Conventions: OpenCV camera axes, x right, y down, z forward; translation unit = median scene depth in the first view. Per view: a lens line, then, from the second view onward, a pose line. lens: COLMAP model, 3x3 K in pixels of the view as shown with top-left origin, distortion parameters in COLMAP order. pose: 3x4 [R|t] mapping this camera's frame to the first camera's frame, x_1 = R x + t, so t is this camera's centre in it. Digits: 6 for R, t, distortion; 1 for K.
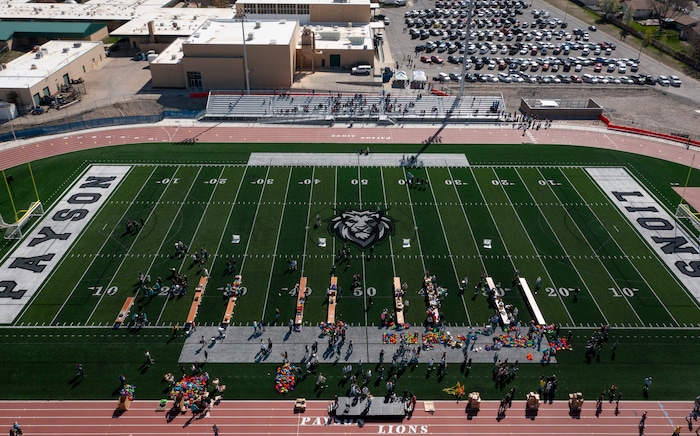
lens RADIAL K [[536.6, 0, 350.0], [0, 536.6, 218.0], [0, 0, 1]] dist [0.010700, 0.002687]
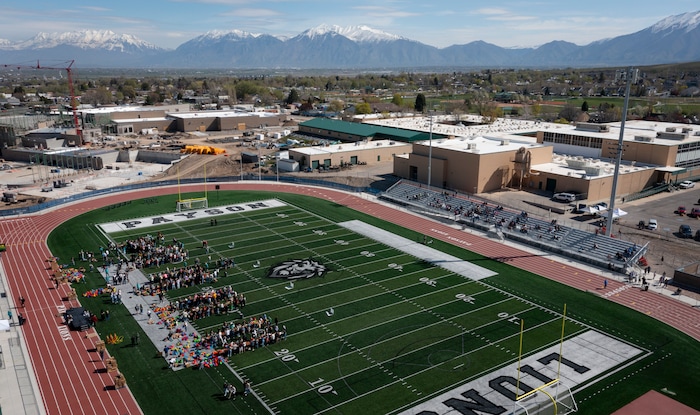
lens RADIAL K [[572.0, 0, 350.0], [0, 572.0, 207.5], [0, 0, 1]] dist [0.004562, 0.001180]
pose [[0.566761, 0.195226, -0.800418, 0.831317], [-0.432093, 0.897621, -0.087022, -0.035843], [0.701482, 0.395176, 0.593092, 0.280971]]
